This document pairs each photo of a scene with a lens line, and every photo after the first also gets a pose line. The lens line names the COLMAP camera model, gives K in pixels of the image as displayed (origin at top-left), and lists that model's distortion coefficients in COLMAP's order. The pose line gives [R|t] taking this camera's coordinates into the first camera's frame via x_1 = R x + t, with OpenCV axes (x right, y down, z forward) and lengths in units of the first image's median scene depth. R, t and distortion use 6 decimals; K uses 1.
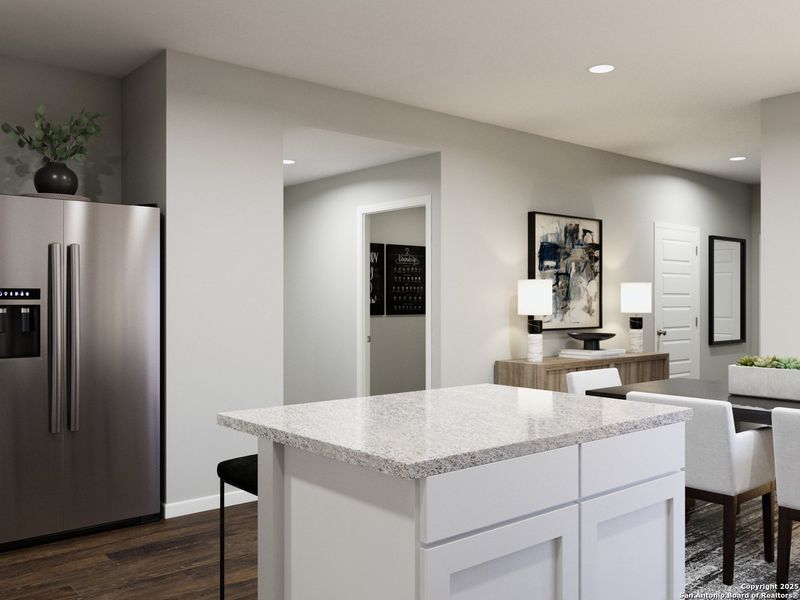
lens RADIAL K [[714.1, 0, 404.4], [0, 714.1, 301.5], [0, 0, 1]] dist [-0.005110, 0.016945]
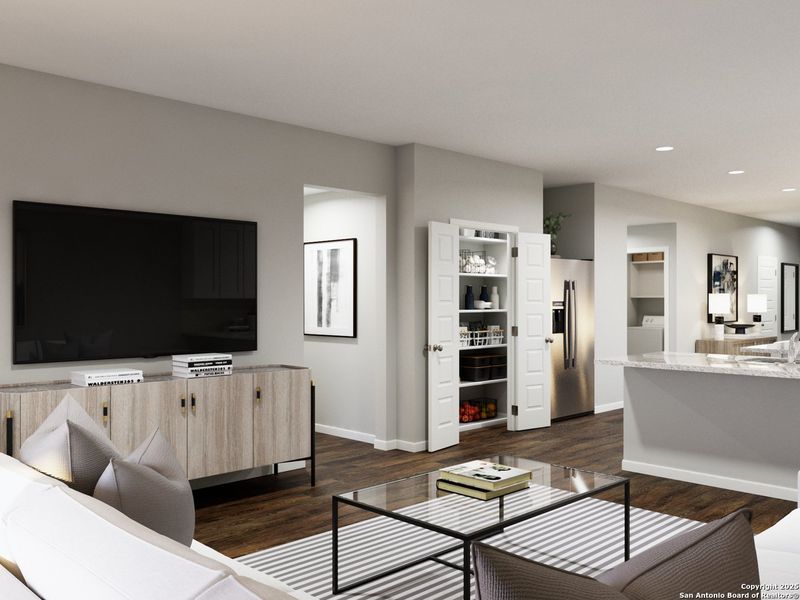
lens RADIAL K [[714.1, 0, 395.4], [0, 714.1, 299.1], [0, 0, 1]] dist [-0.005110, 0.016945]
pose [[0.997469, 0.006259, 0.070820, -0.666712], [-0.006613, 0.999967, 0.004769, -0.018476], [-0.070788, -0.005225, 0.997478, -0.631683]]
